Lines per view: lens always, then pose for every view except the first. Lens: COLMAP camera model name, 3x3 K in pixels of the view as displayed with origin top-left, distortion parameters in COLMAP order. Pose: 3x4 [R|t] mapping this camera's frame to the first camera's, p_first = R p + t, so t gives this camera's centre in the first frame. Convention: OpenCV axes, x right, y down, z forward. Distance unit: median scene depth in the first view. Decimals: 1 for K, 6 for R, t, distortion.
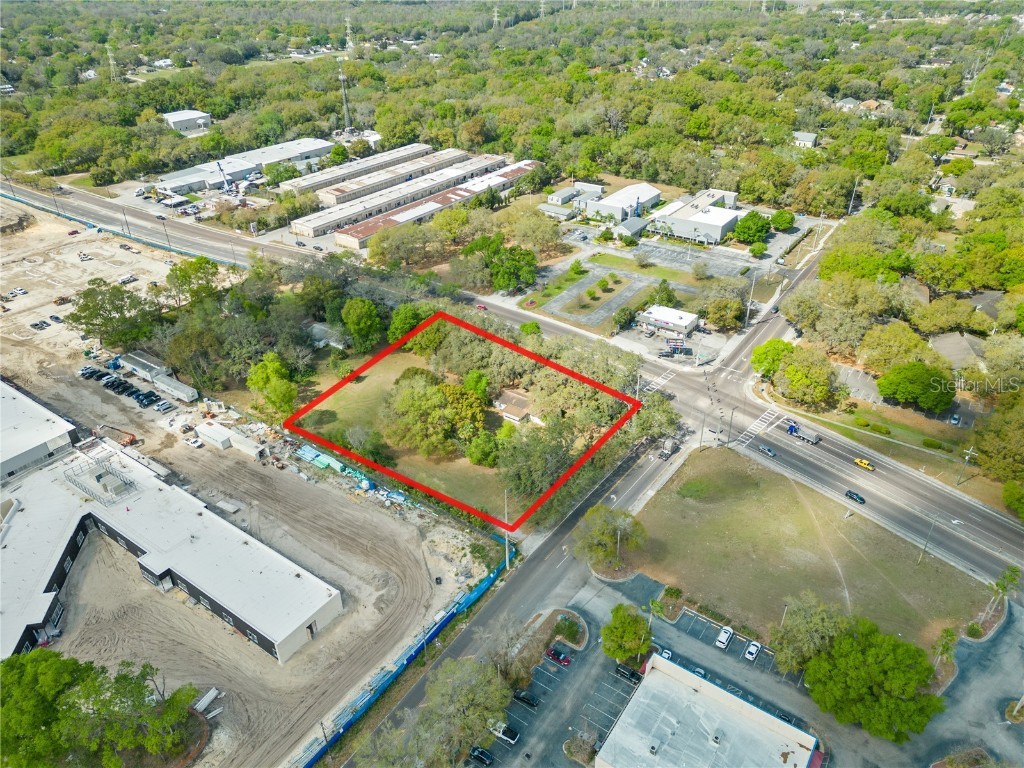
lens RADIAL K [[712.7, 0, 507.5], [0, 712.7, 380.9], [0, 0, 1]] dist [0.060529, -0.046305]
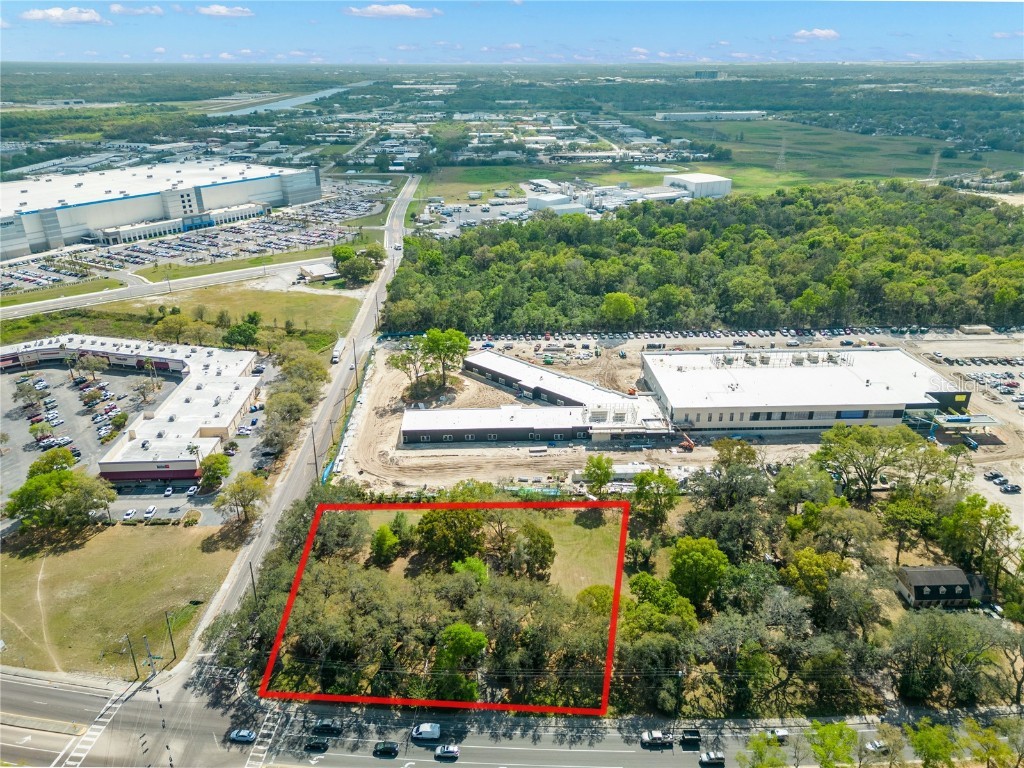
lens RADIAL K [[712.7, 0, 513.3], [0, 712.7, 389.3], [0, 0, 1]] dist [0.060529, -0.046305]
pose [[-0.788091, 0.261660, -0.557177, 0.270777], [-0.312548, 0.609703, 0.728407, -0.623822], [0.530307, 0.748195, -0.398720, 1.025673]]
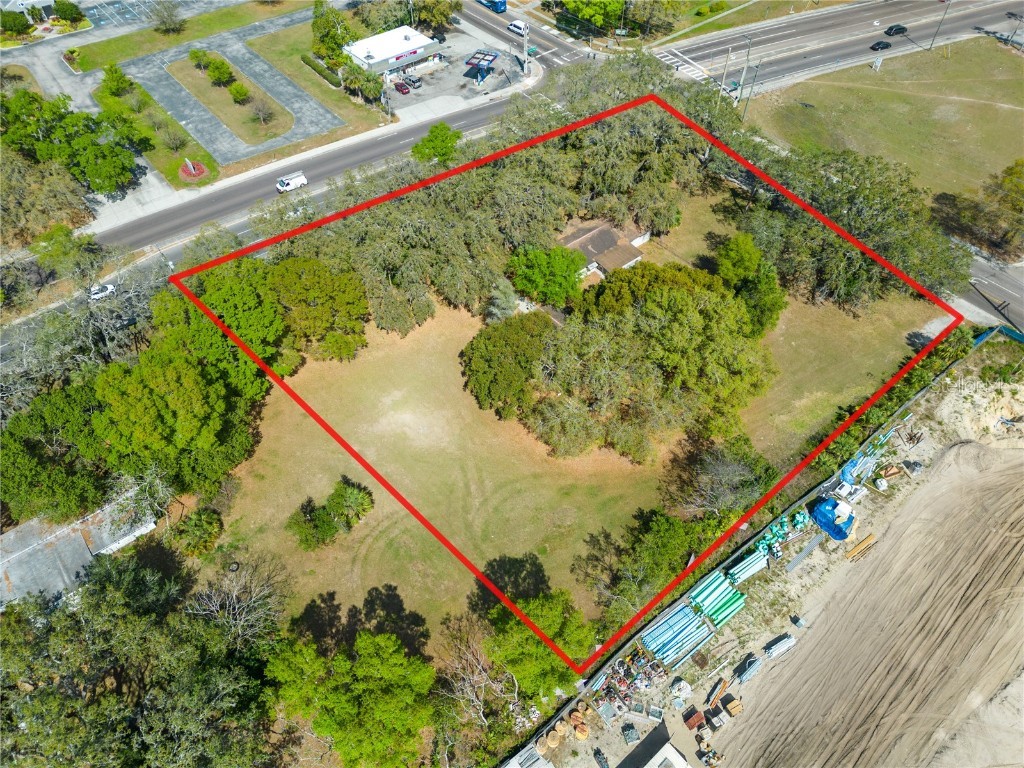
lens RADIAL K [[712.7, 0, 508.9], [0, 712.7, 387.7], [0, 0, 1]] dist [0.060529, -0.046305]
pose [[0.264584, -0.725745, 0.635050, -0.356458], [0.501487, 0.666021, 0.552202, -0.192587], [-0.823715, 0.172366, 0.540170, 0.669730]]
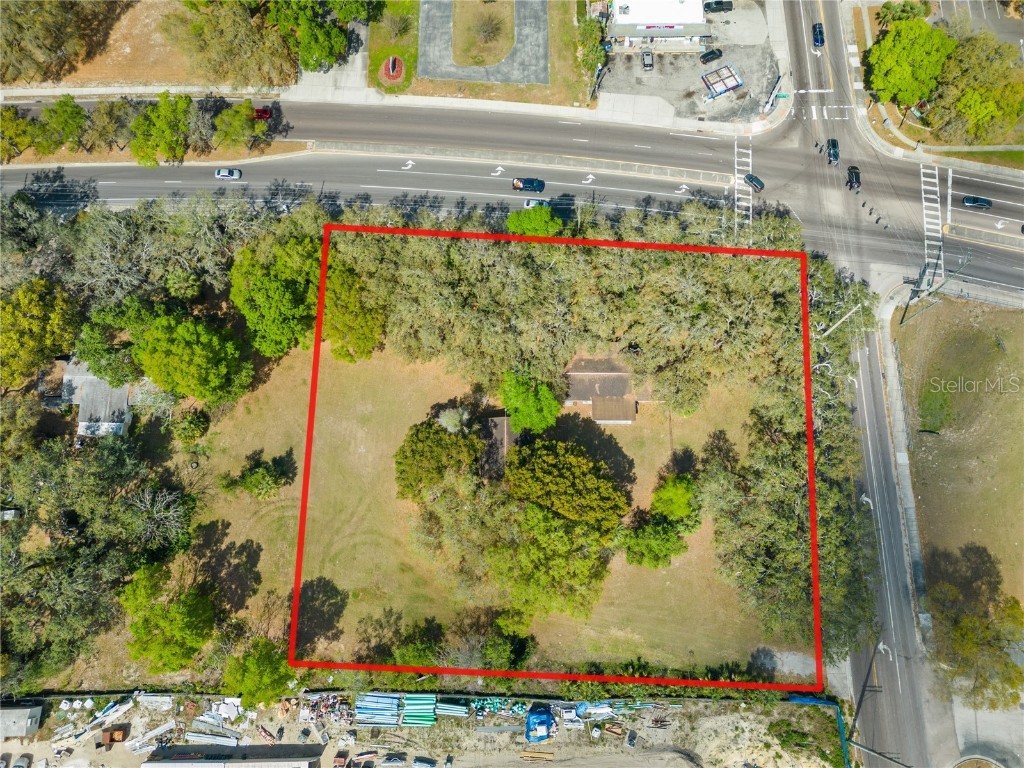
lens RADIAL K [[712.7, 0, 509.5], [0, 712.7, 384.3], [0, 0, 1]] dist [0.060529, -0.046305]
pose [[0.817577, -0.550367, 0.169308, -0.120810], [0.294384, 0.652204, 0.698547, -0.329878], [-0.494880, -0.521274, 0.695246, 0.552348]]
